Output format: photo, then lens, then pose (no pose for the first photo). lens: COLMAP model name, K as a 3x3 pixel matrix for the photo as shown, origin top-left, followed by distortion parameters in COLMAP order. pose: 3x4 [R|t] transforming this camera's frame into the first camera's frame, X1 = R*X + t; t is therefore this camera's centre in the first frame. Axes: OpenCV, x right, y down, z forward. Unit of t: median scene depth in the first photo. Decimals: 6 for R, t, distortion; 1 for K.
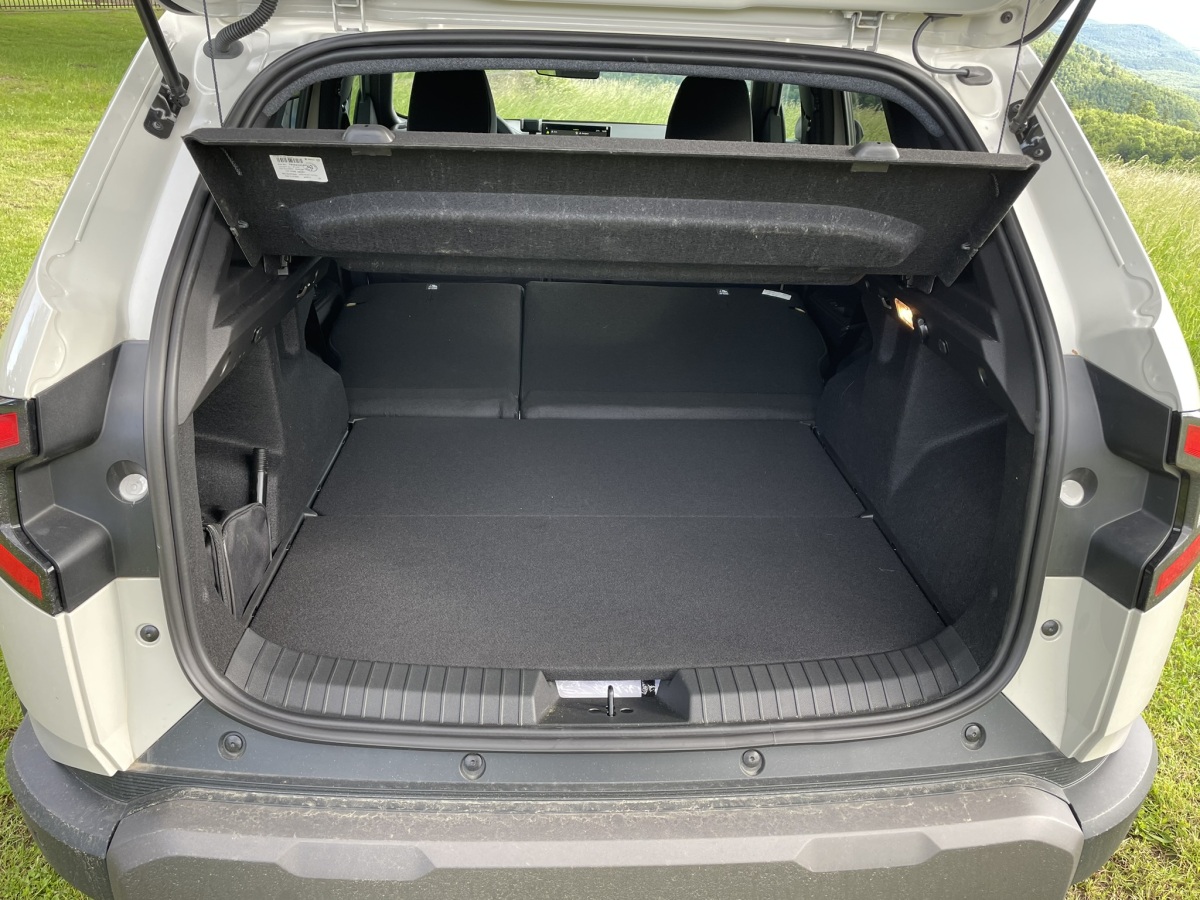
lens RADIAL K [[955.0, 0, 603.4], [0, 955.0, 451.8], [0, 0, 1]] dist [0.065552, -0.111291]
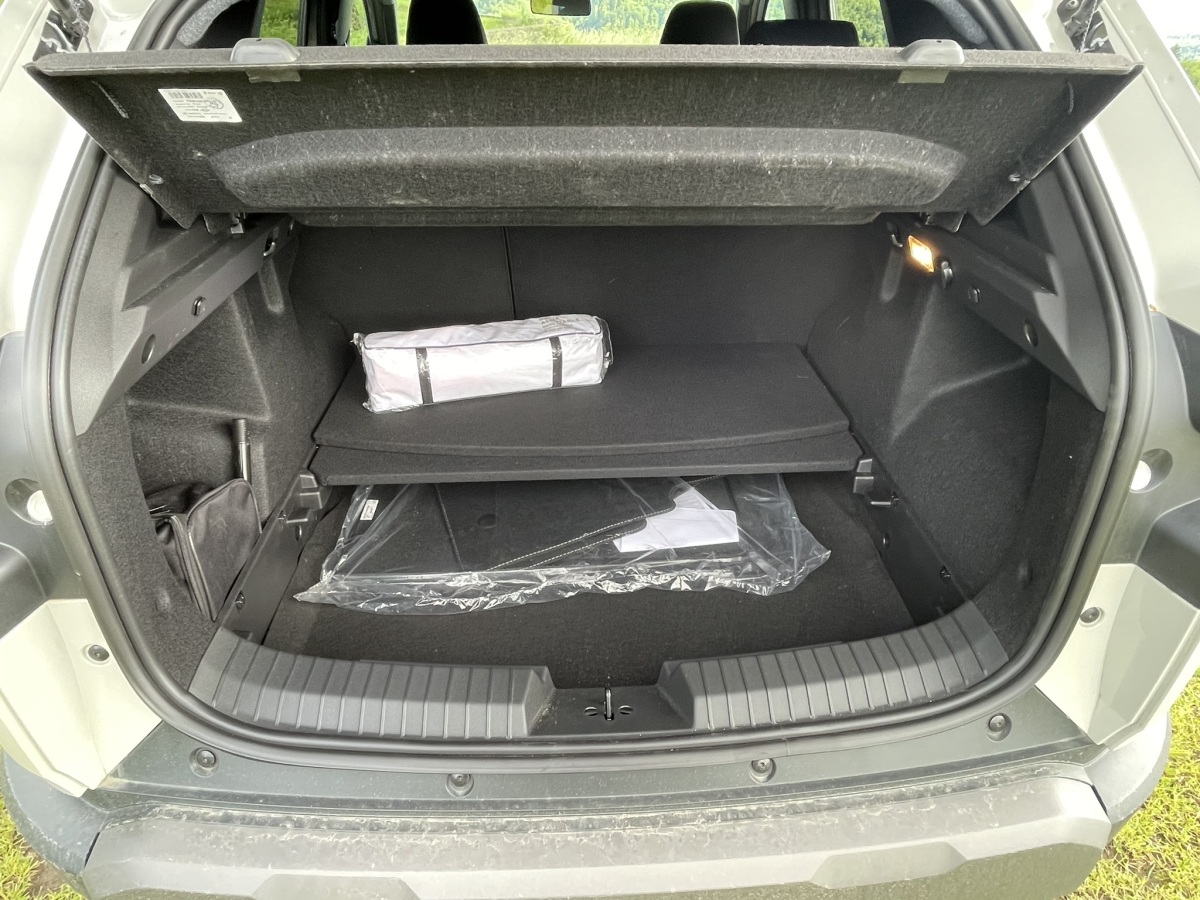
lens RADIAL K [[744.4, 0, 597.9], [0, 744.4, 456.8], [0, 0, 1]] dist [-0.016400, 0.004948]
pose [[0.999462, -0.025359, -0.020796, 0.019456], [0.028163, 0.988580, 0.148044, -0.083021], [0.016804, -0.148550, 0.988762, 0.338442]]
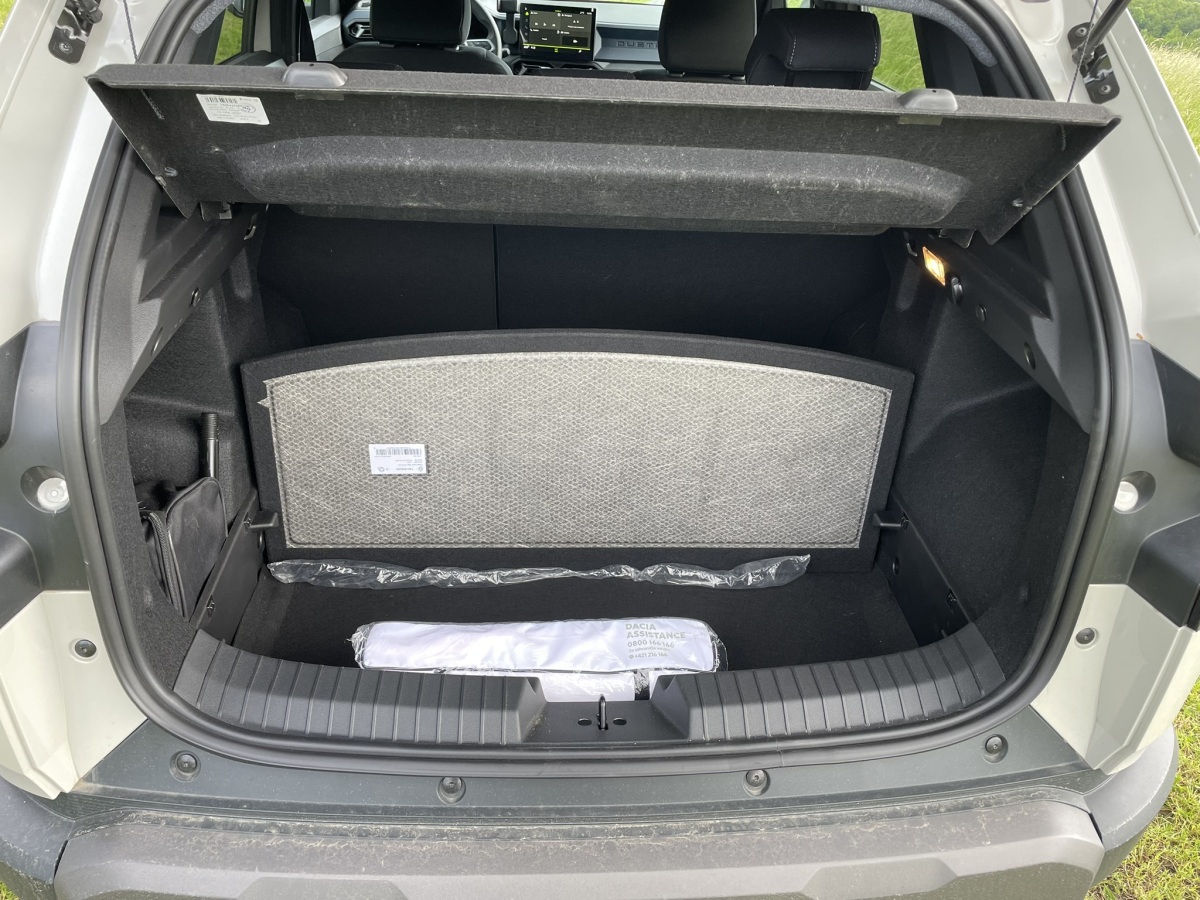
lens RADIAL K [[955.0, 0, 597.4], [0, 955.0, 452.0], [0, 0, 1]] dist [0.065552, -0.111291]
pose [[0.999831, 0.005546, 0.017523, -0.015122], [-0.007682, 0.992220, 0.124262, -0.102945], [-0.016697, -0.124376, 0.992095, 0.130026]]
